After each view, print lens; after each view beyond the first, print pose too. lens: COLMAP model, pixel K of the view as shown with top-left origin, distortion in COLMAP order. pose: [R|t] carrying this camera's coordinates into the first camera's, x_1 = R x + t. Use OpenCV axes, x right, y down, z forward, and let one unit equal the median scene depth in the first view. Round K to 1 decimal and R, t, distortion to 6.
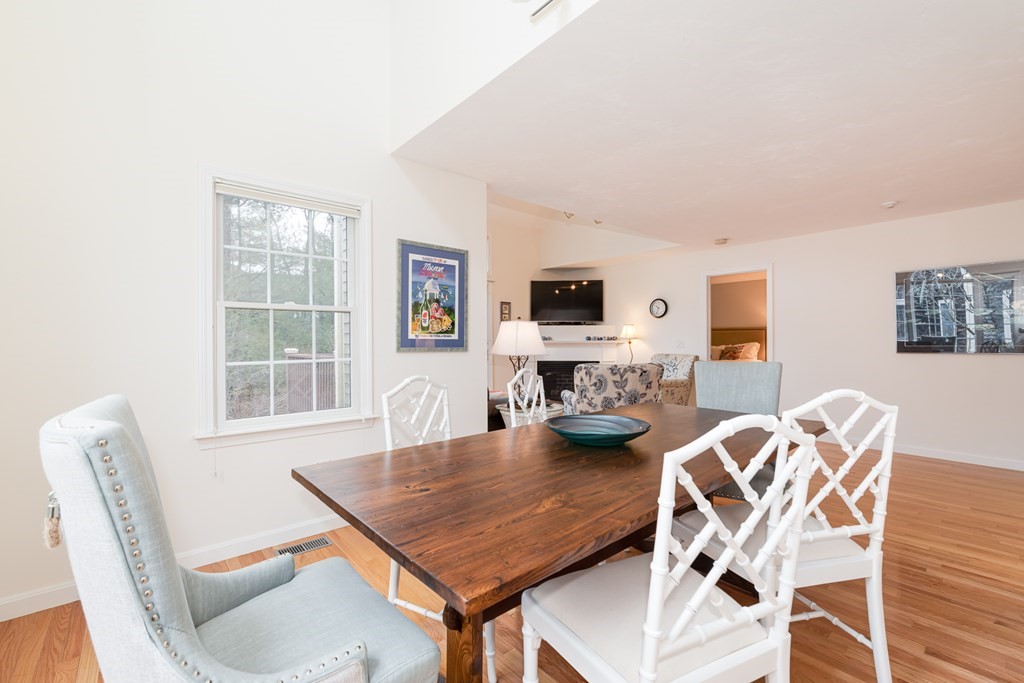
lens RADIAL K [[440.1, 0, 510.1], [0, 440.1, 339.8], [0, 0, 1]] dist [-0.000499, -0.000006]
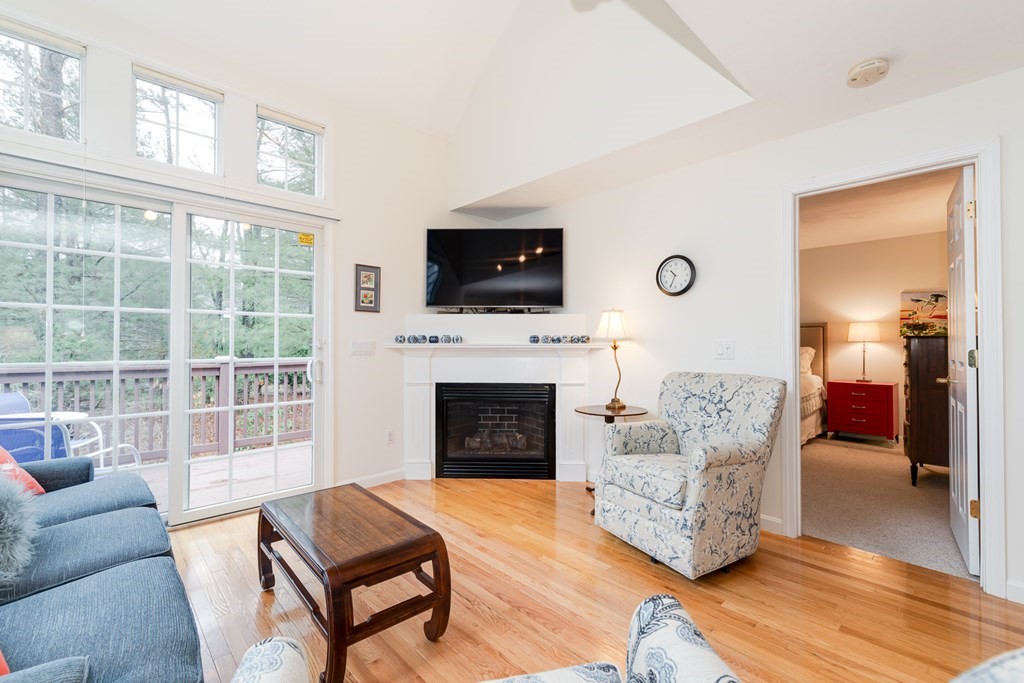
lens RADIAL K [[440.1, 0, 510.1], [0, 440.1, 339.8], [0, 0, 1]] dist [-0.000499, -0.000006]
pose [[0.998786, 0.001234, 0.049252, 0.254579], [-0.000838, 0.999967, -0.008053, 0.003325], [-0.049261, 0.008002, 0.998754, 1.001450]]
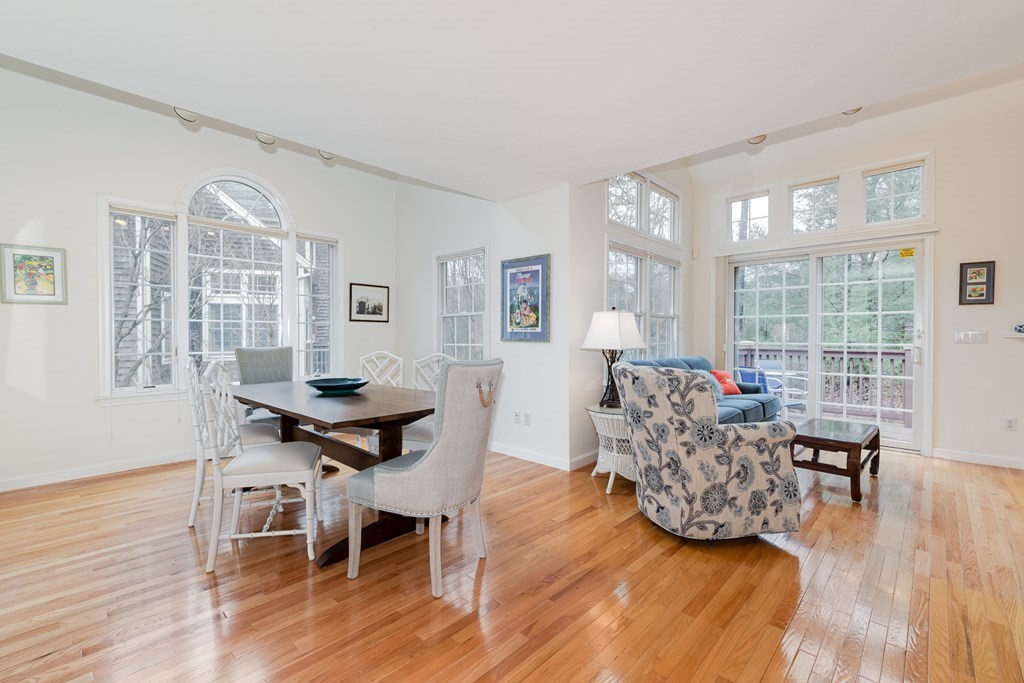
lens RADIAL K [[440.1, 0, 510.1], [0, 440.1, 339.8], [0, 0, 1]] dist [-0.000499, -0.000006]
pose [[0.099662, 0.012922, -0.994937, 0.965784], [0.001783, 0.999912, 0.013165, 0.004120], [0.995020, -0.003086, 0.099630, 0.741311]]
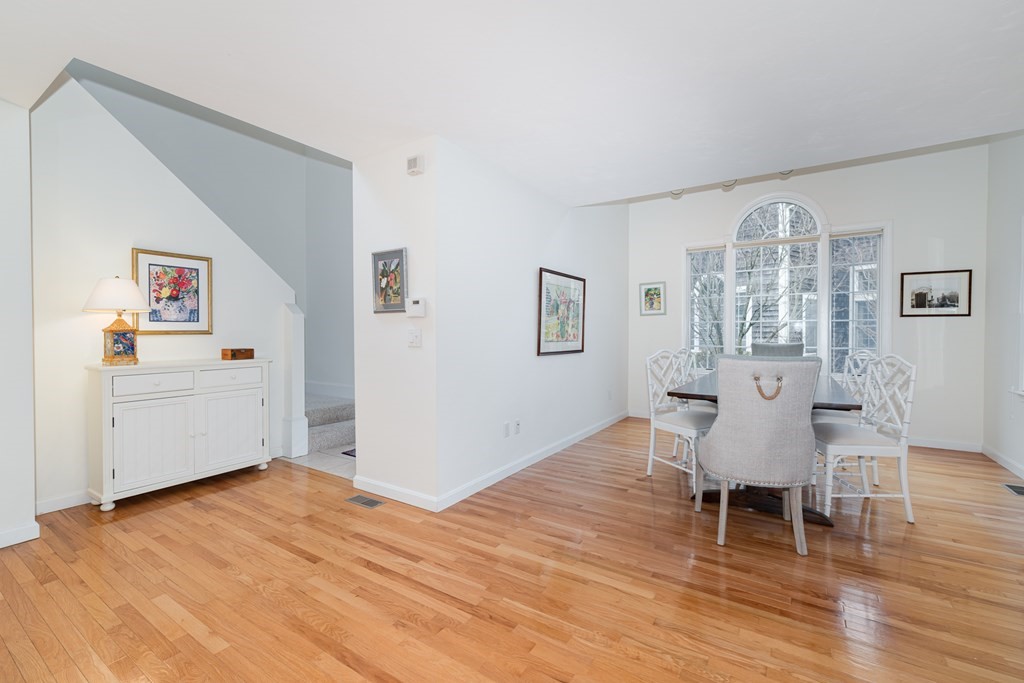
lens RADIAL K [[440.1, 0, 510.1], [0, 440.1, 339.8], [0, 0, 1]] dist [-0.000499, -0.000006]
pose [[-0.958529, 0.007599, -0.284894, 0.914838], [0.003849, 0.999898, 0.013722, 0.005655], [0.284969, 0.012057, -0.958461, 1.259093]]
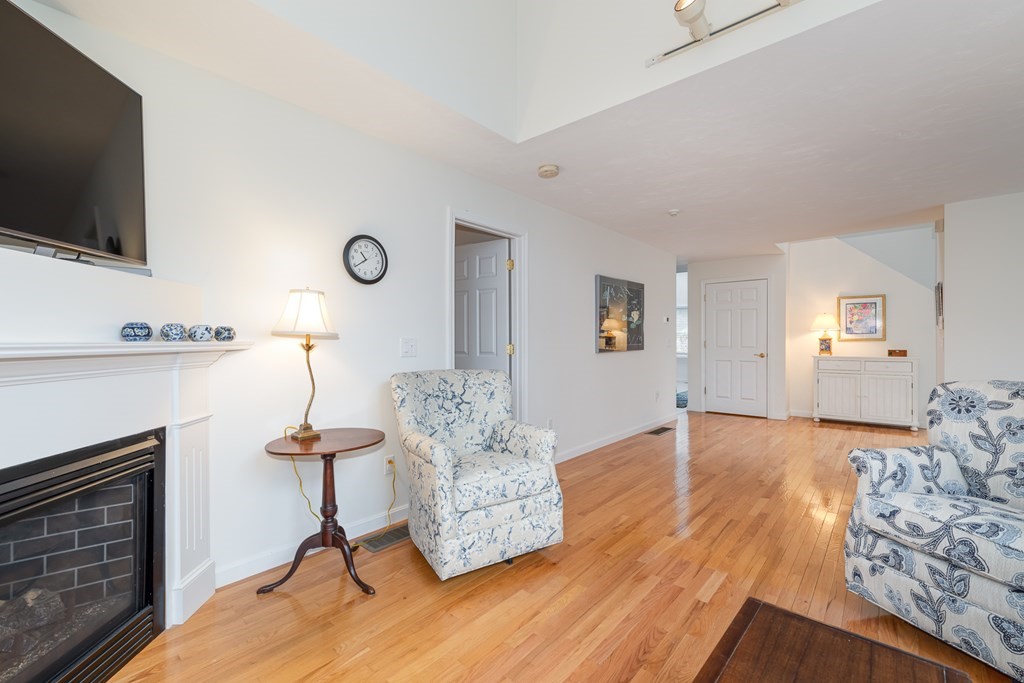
lens RADIAL K [[440.1, 0, 510.1], [0, 440.1, 339.8], [0, 0, 1]] dist [-0.000499, -0.000006]
pose [[-0.149647, 0.001670, 0.988738, -0.131577], [0.000512, 0.999999, -0.001611, 0.002707], [-0.988739, 0.000265, -0.149647, 1.737344]]
